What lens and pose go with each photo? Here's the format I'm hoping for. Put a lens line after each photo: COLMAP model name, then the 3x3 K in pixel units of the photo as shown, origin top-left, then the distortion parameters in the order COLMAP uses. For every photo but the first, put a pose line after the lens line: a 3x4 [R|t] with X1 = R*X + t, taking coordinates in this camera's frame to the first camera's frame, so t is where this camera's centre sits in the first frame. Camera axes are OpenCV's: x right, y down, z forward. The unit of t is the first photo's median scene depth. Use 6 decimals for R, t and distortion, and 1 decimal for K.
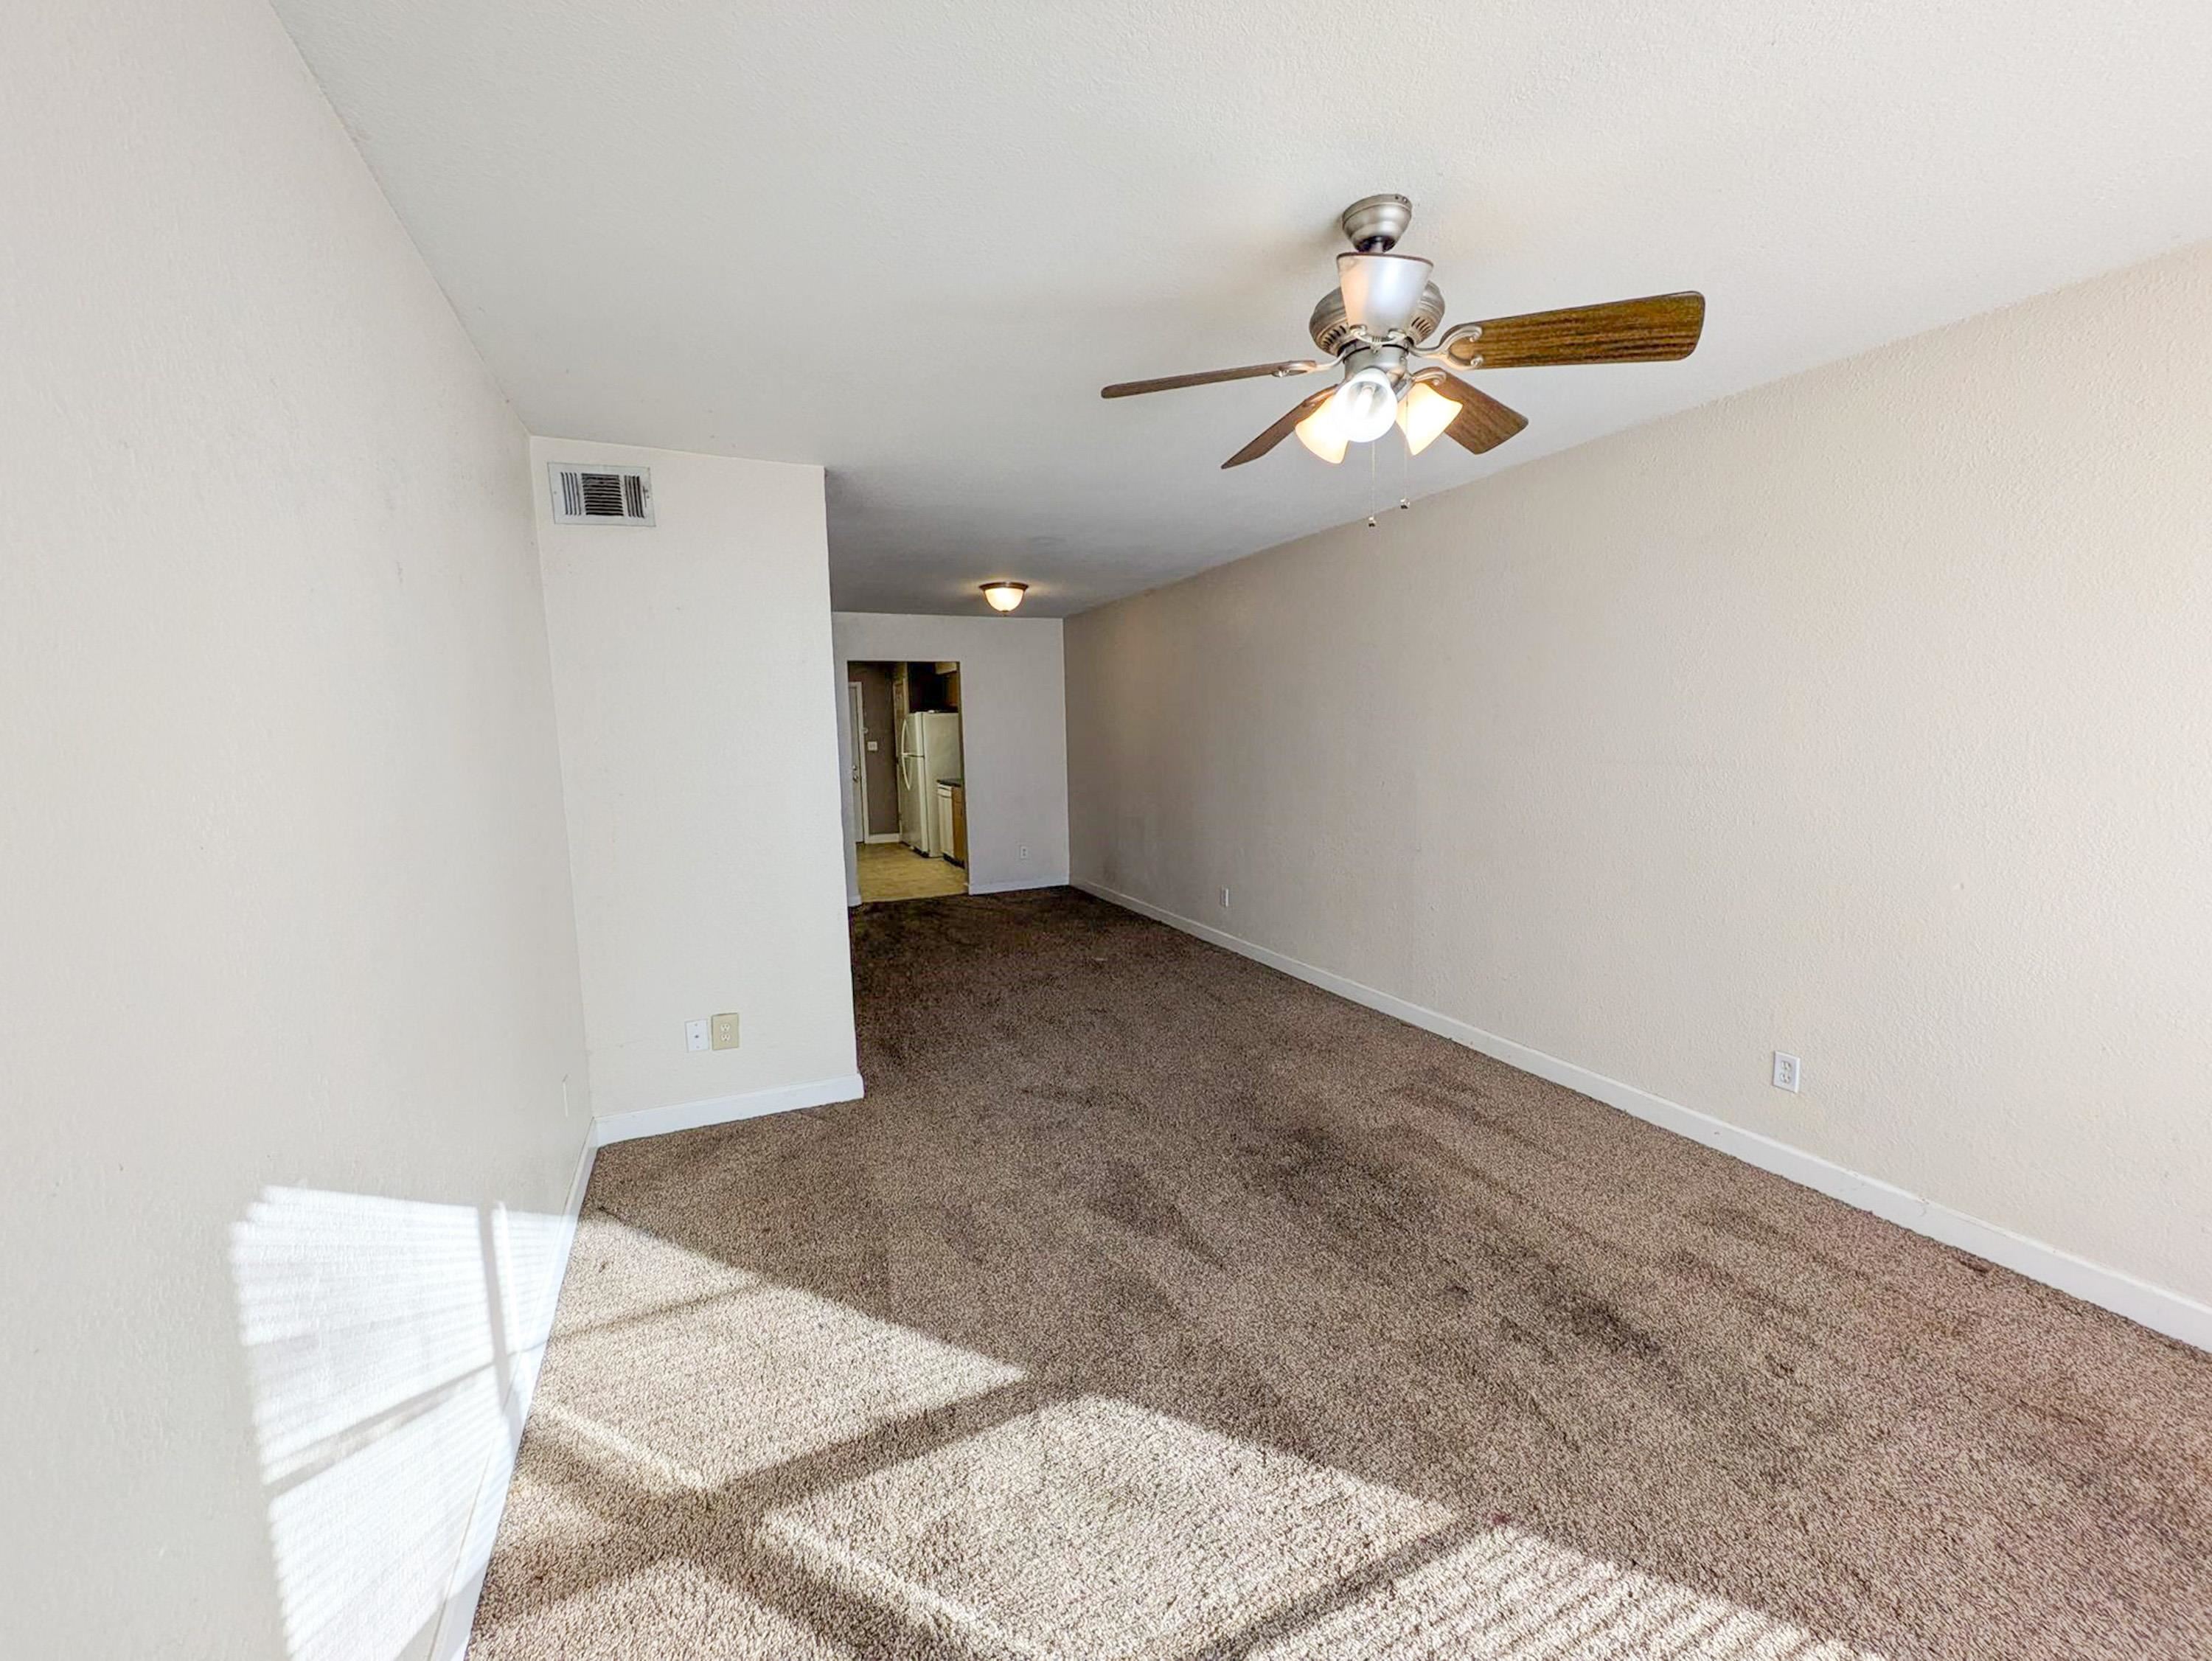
lens RADIAL K [[885.7, 0, 1106.0], [0, 885.7, 830.5], [0, 0, 1]] dist [-0.000836, -0.000096]
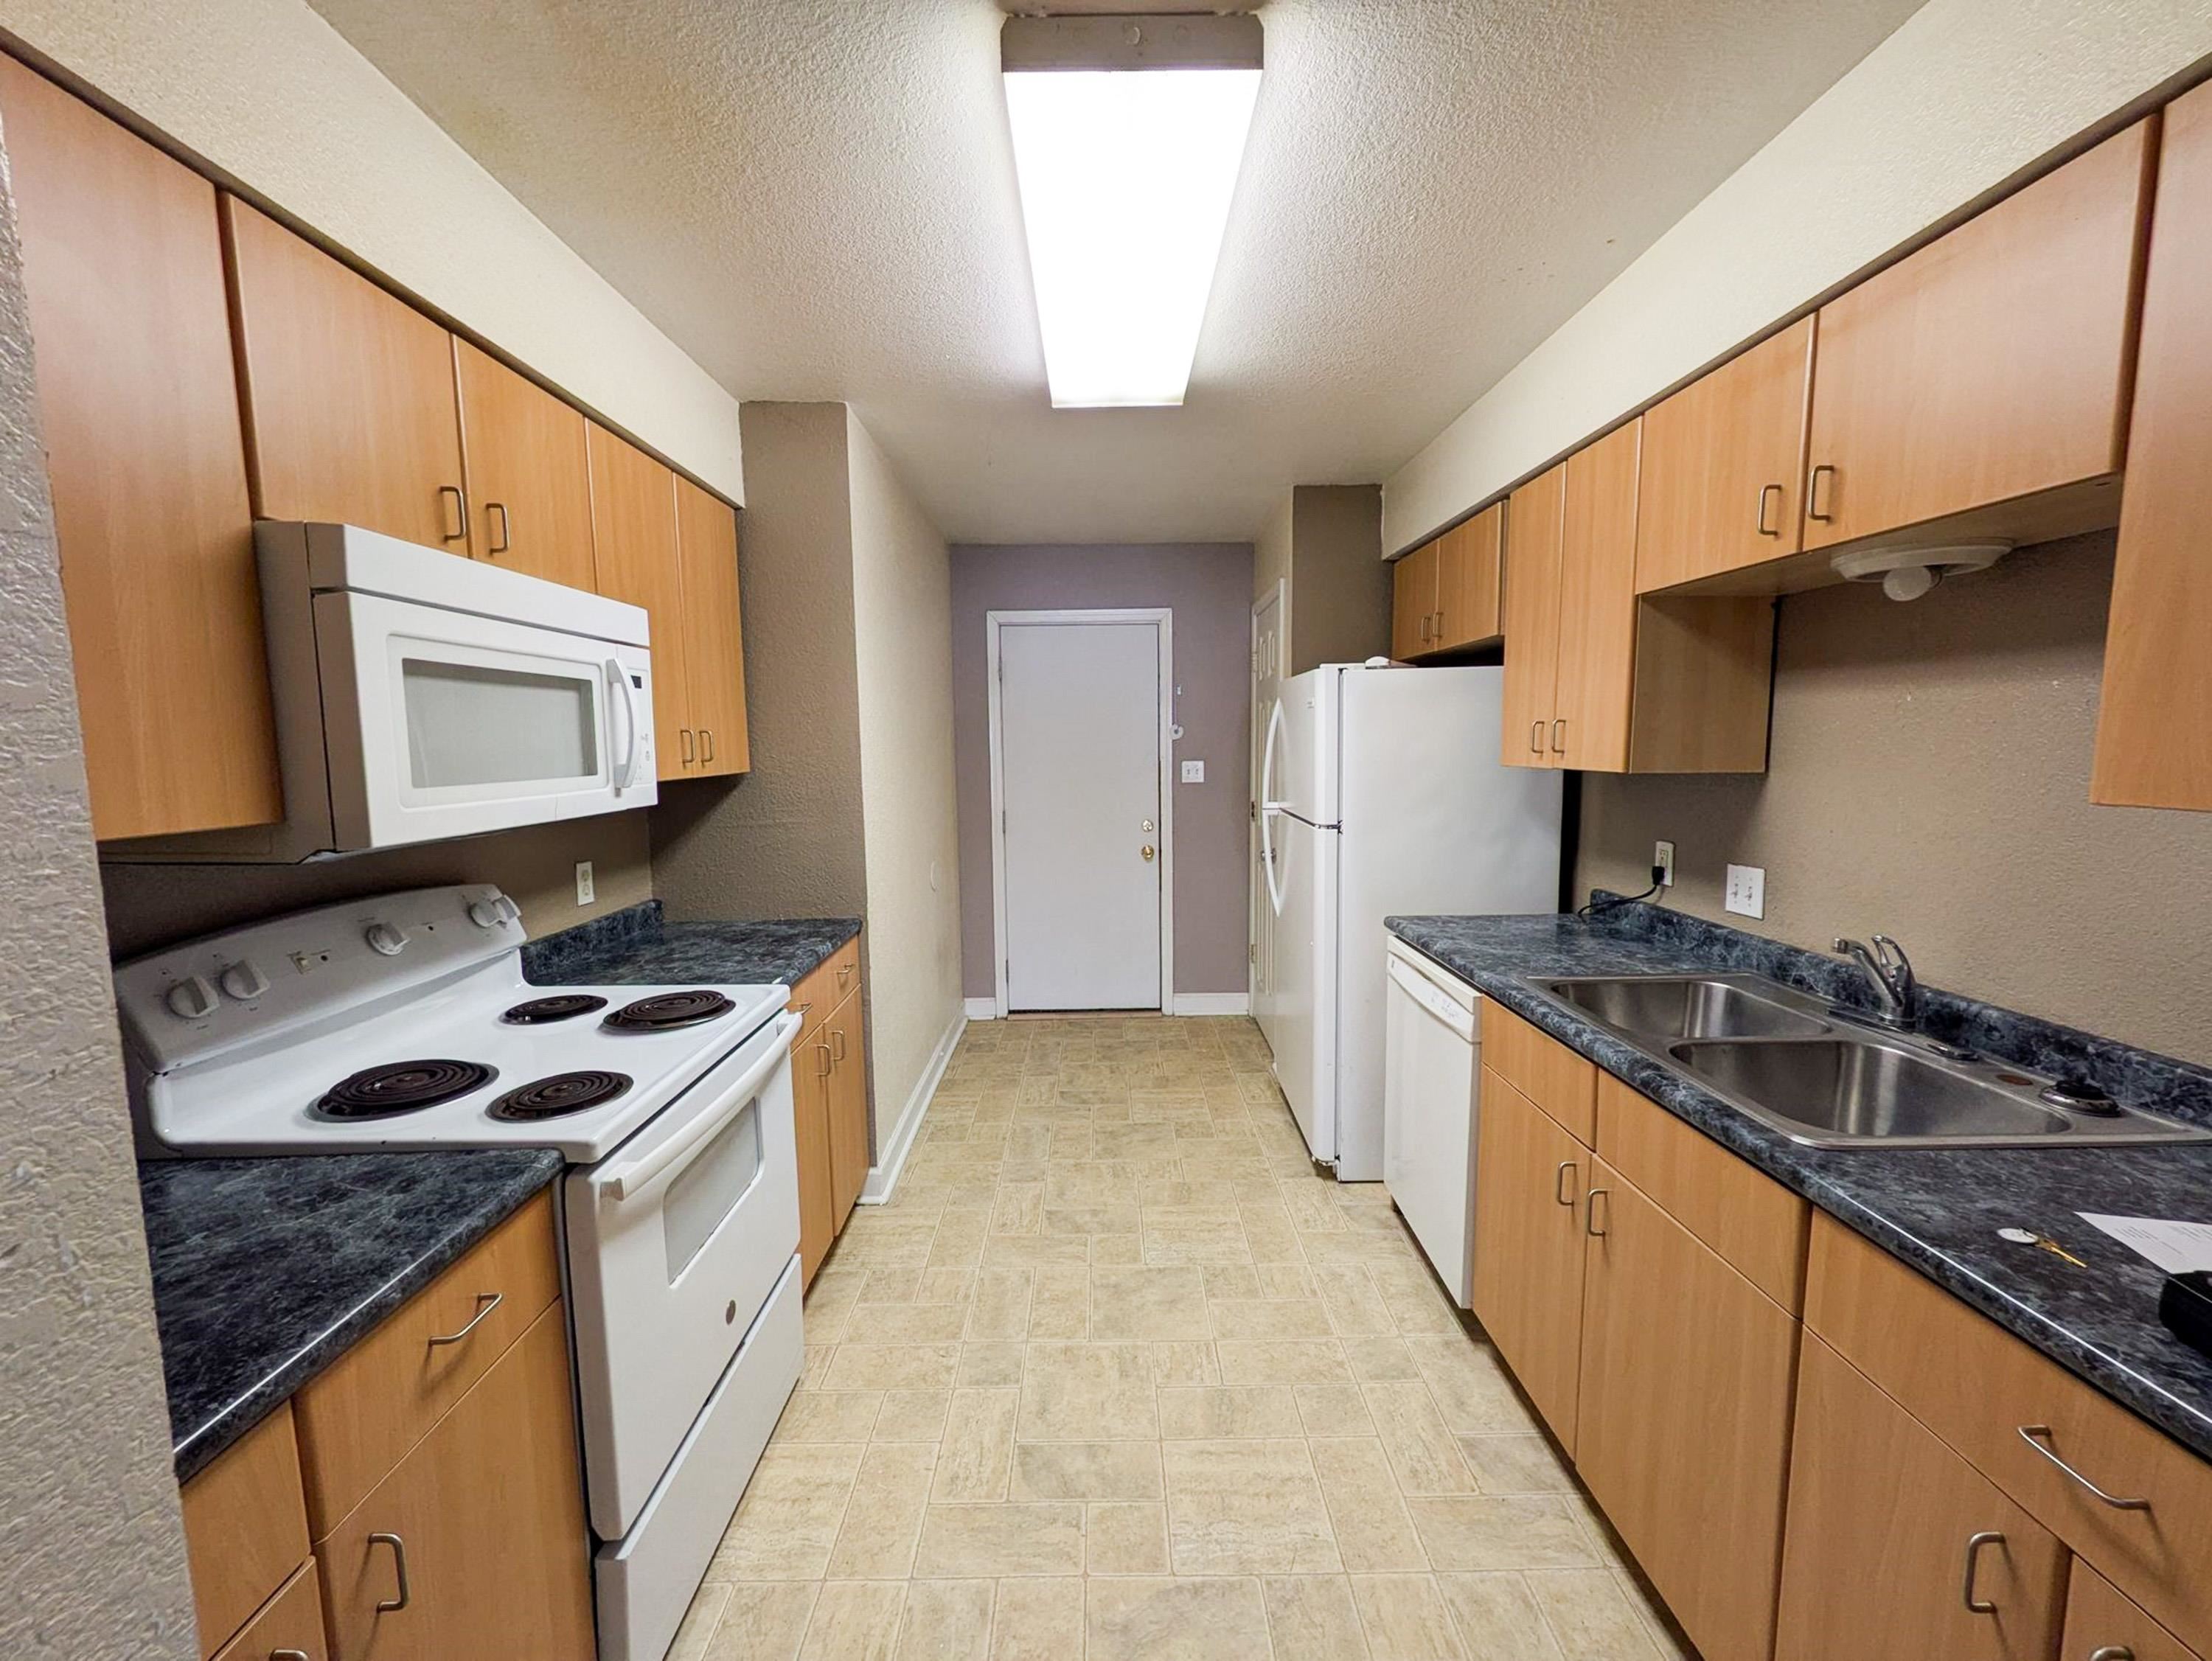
lens RADIAL K [[885.7, 0, 1106.0], [0, 885.7, 830.5], [0, 0, 1]] dist [-0.000836, -0.000096]
pose [[0.919996, 0.051309, -0.388556, -0.145200], [-0.055668, 0.998449, 0.000040, -0.067909], [0.387955, 0.021593, 0.921425, 0.627047]]
